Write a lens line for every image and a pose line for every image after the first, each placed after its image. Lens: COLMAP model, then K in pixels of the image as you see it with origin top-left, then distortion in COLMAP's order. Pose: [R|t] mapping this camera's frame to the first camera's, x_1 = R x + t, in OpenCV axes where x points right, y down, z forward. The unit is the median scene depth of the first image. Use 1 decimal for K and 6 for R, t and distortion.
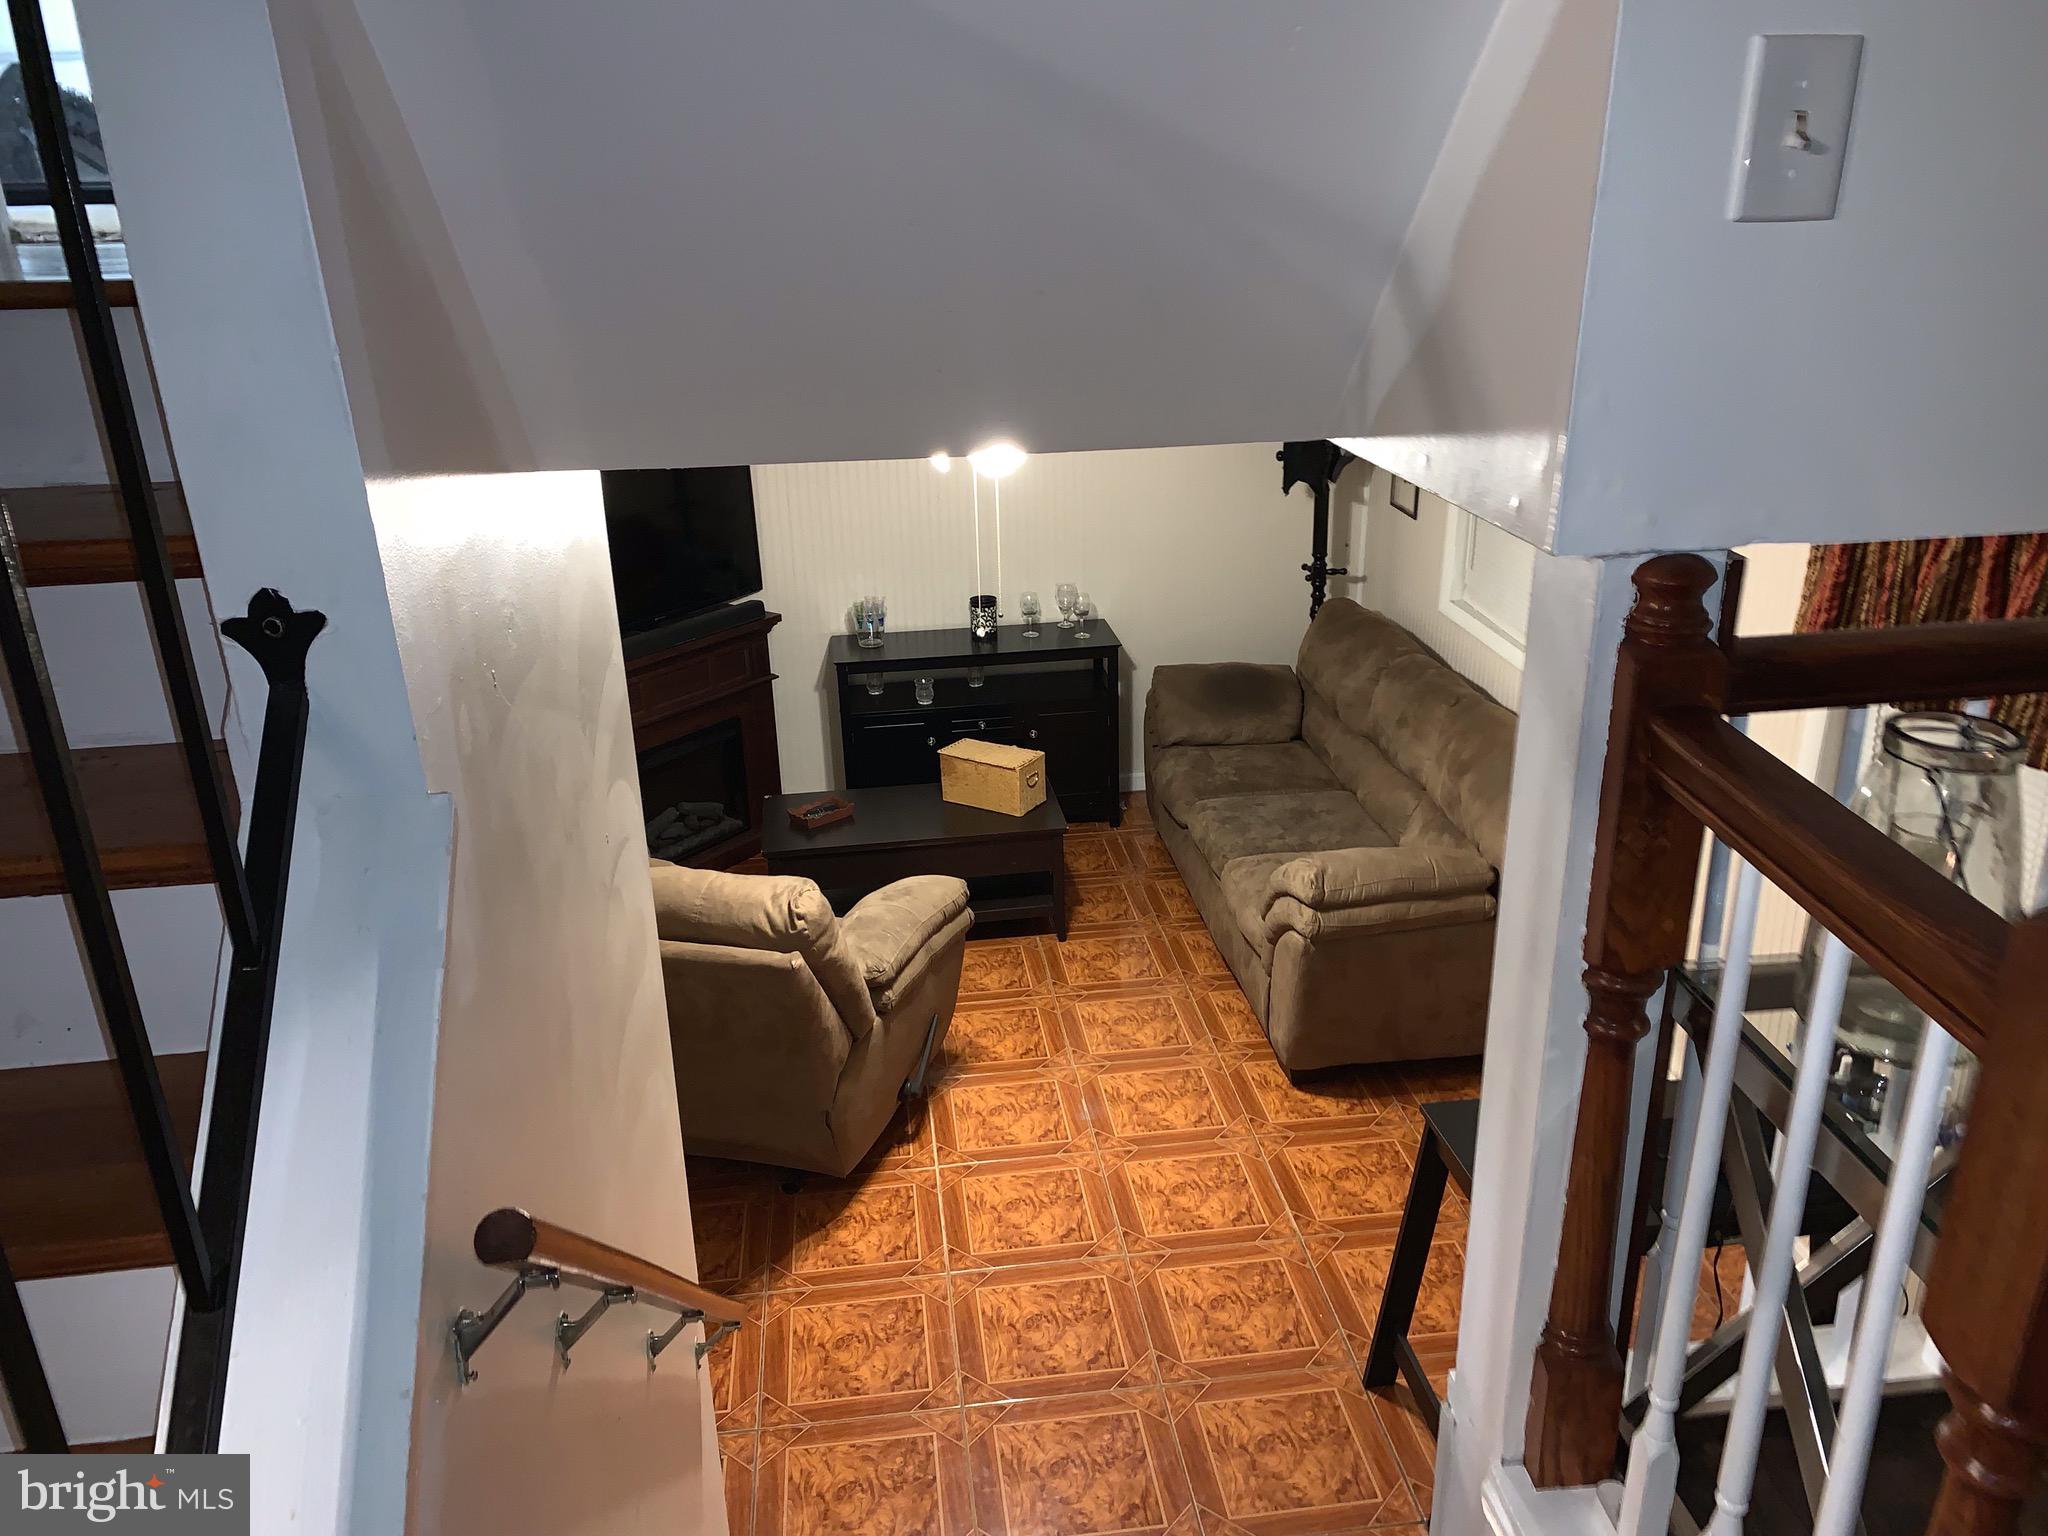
lens RADIAL K [[1585.4, 0, 1003.7], [0, 1585.4, 763.9], [0, 0, 1]] dist [0.297129, -0.484783]
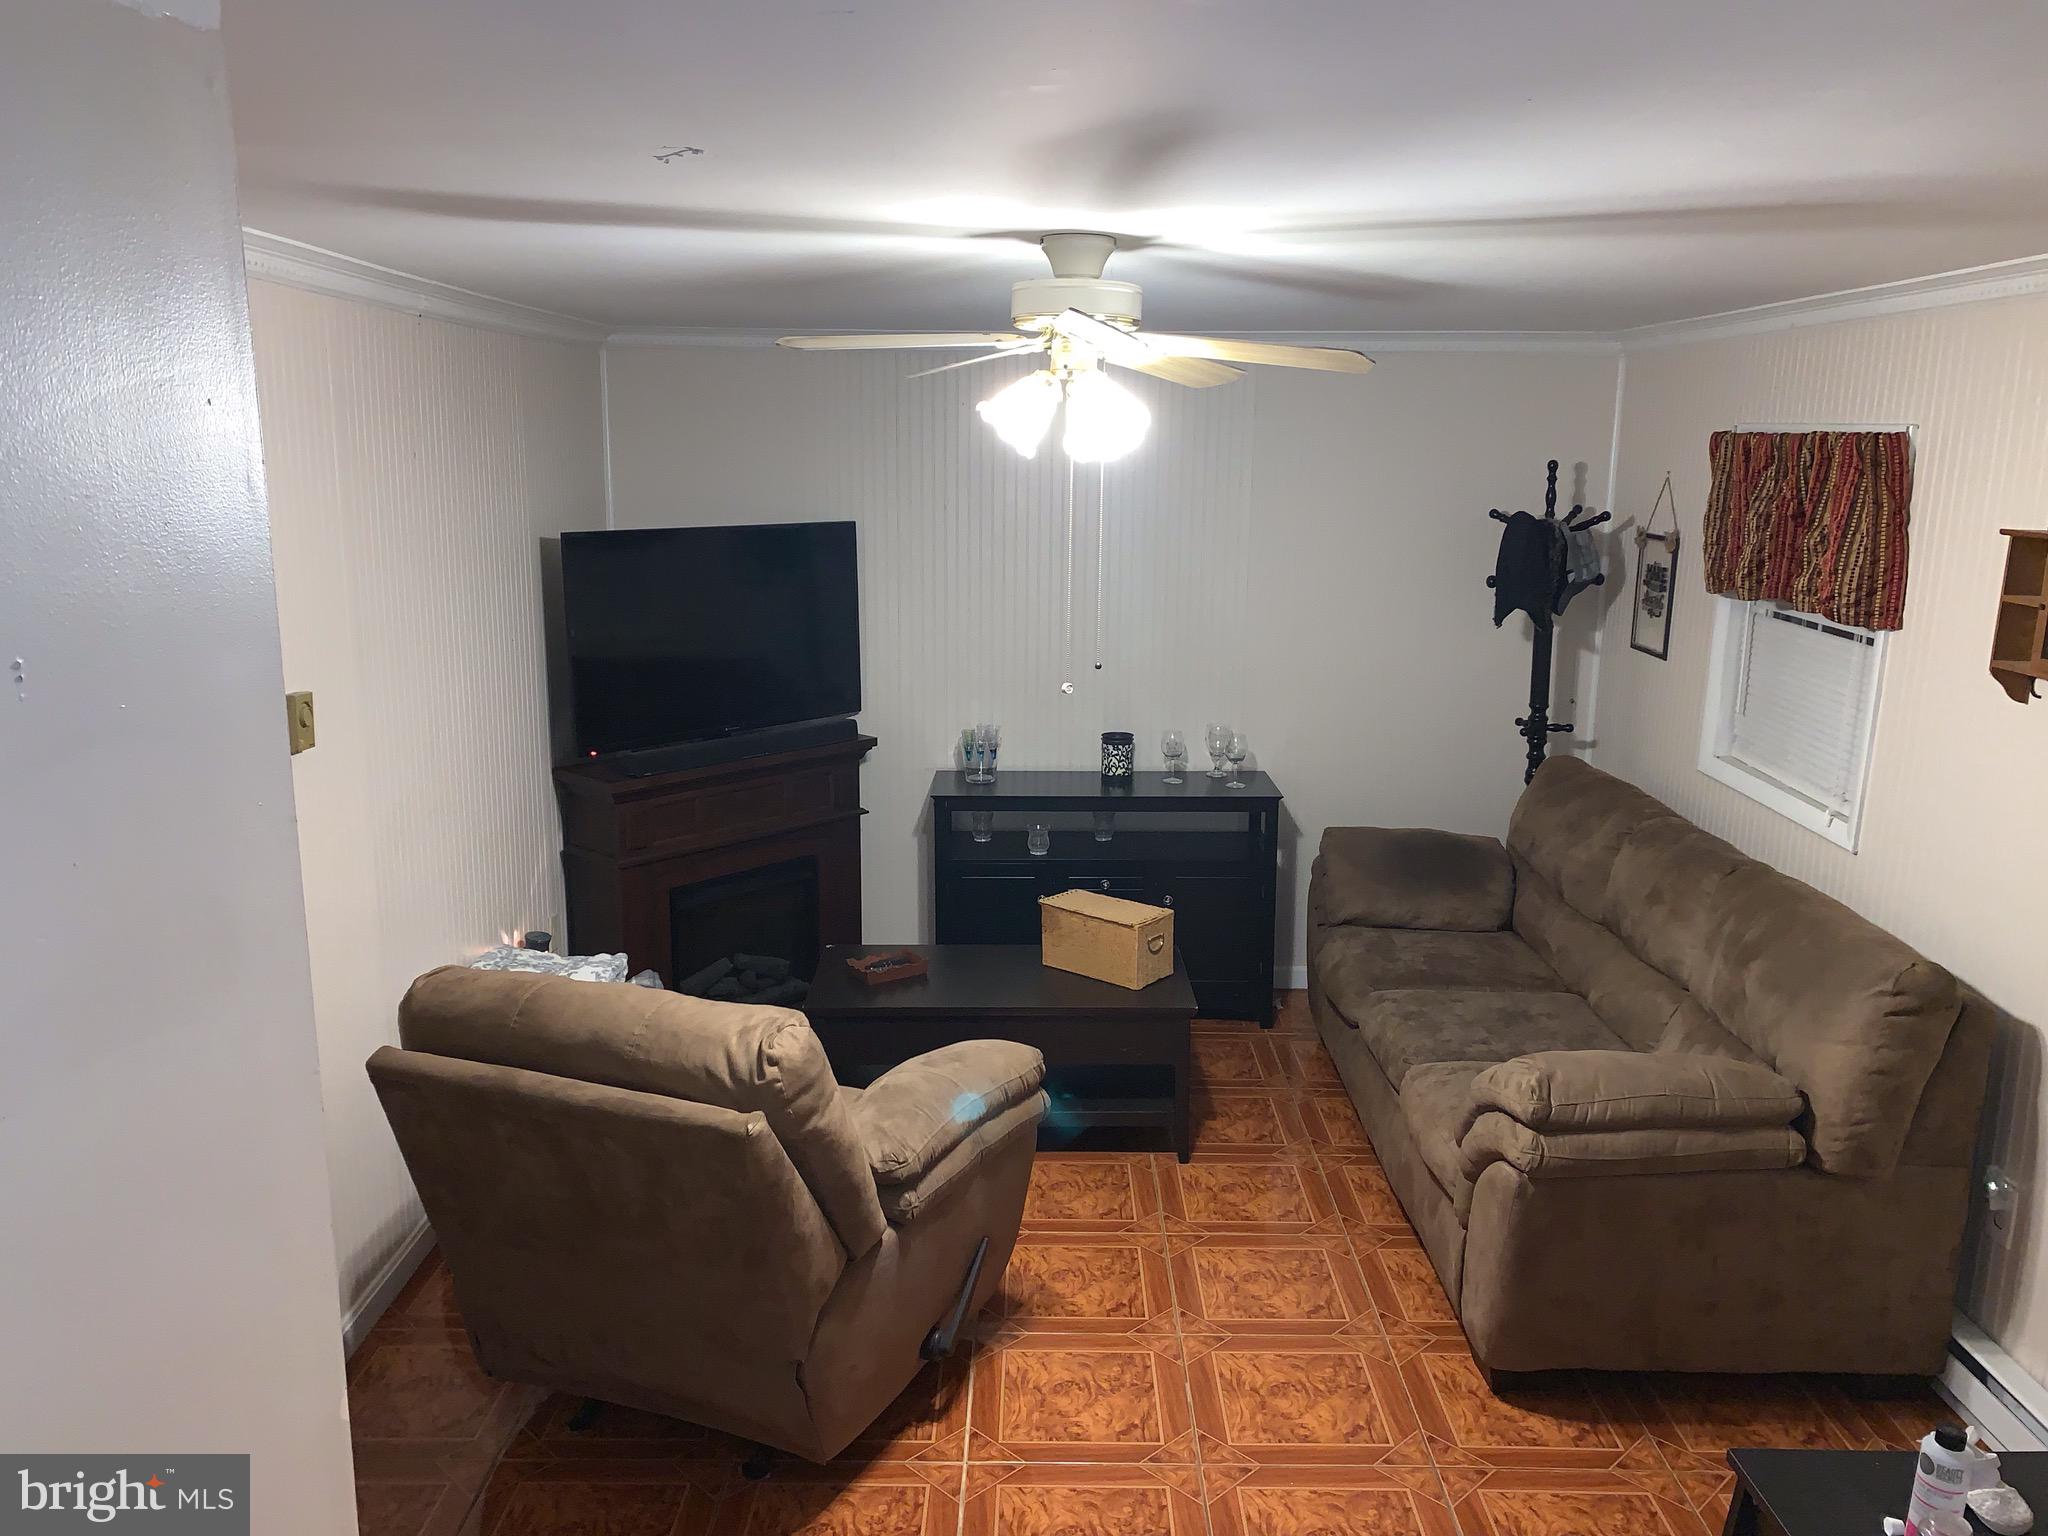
lens RADIAL K [[1535.5, 0, 1024.0], [0, 1535.5, 768.0], [0, 0, 1]] dist [0.120804, -0.191914]
pose [[0.991662, 0.058679, -0.114732, 0.038489], [-0.076489, 0.984540, -0.157580, 0.053148], [0.103712, 0.165042, 0.980819, 0.262768]]
